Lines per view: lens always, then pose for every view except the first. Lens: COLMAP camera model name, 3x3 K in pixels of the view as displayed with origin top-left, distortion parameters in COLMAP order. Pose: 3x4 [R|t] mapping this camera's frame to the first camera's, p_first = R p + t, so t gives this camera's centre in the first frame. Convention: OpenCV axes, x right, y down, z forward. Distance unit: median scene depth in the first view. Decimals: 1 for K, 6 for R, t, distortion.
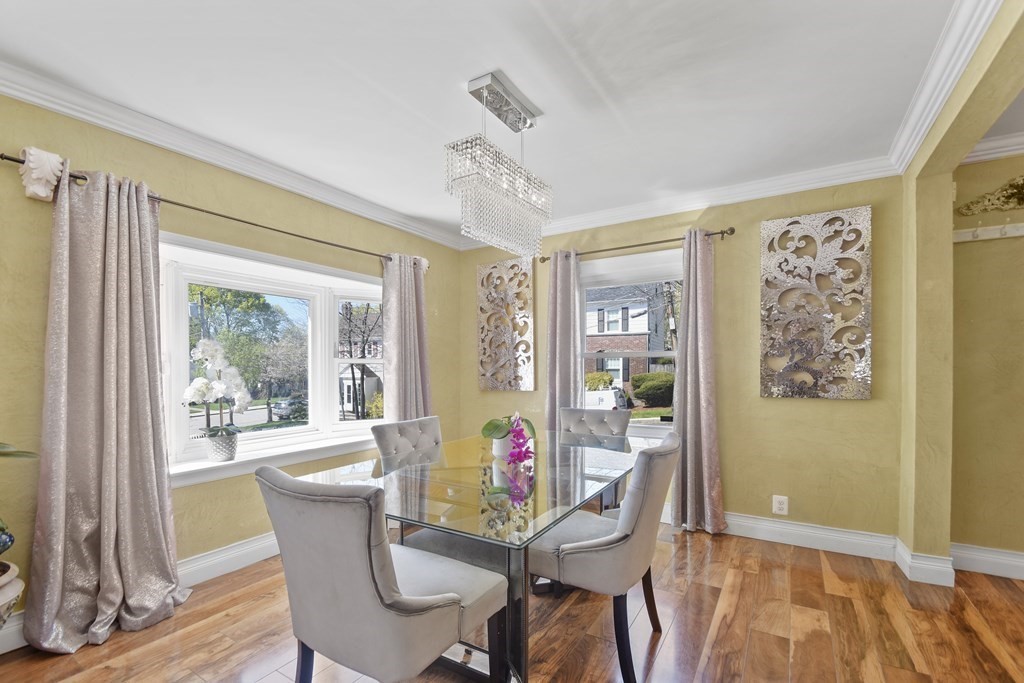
lens RADIAL K [[454.1, 0, 506.7], [0, 454.1, 372.7], [0, 0, 1]] dist [-0.001534, -0.007393]
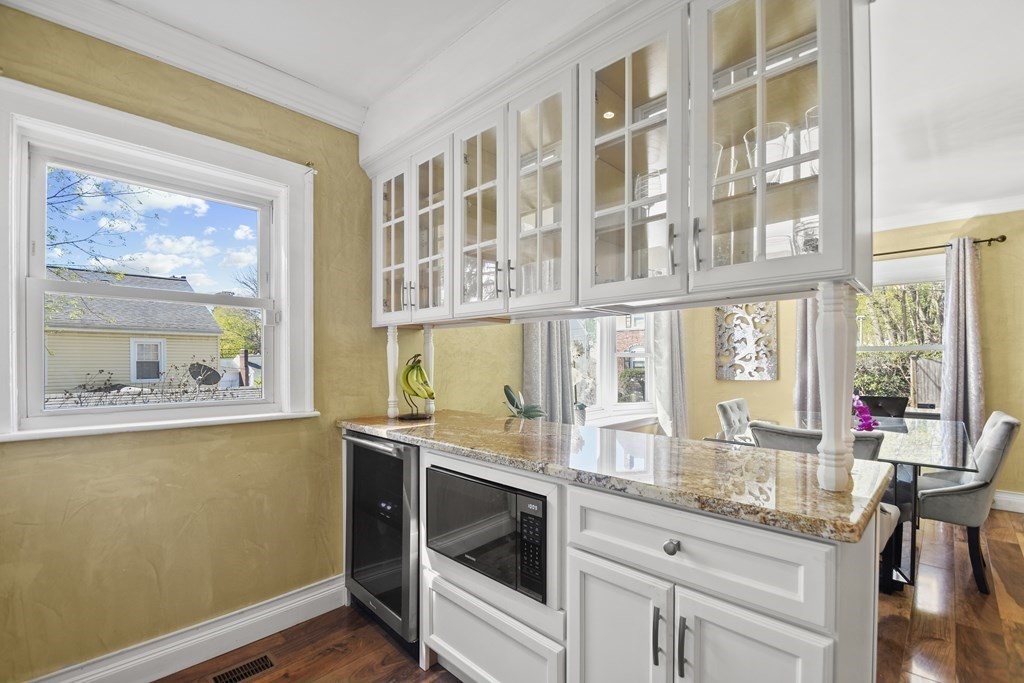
lens RADIAL K [[454.1, 0, 510.8], [0, 454.1, 364.7], [0, 0, 1]] dist [-0.001534, -0.007393]
pose [[0.978469, 0.001257, -0.206391, -0.438869], [-0.001283, 0.999999, 0.000008, 0.001062], [0.206391, 0.000257, 0.978470, -0.314716]]
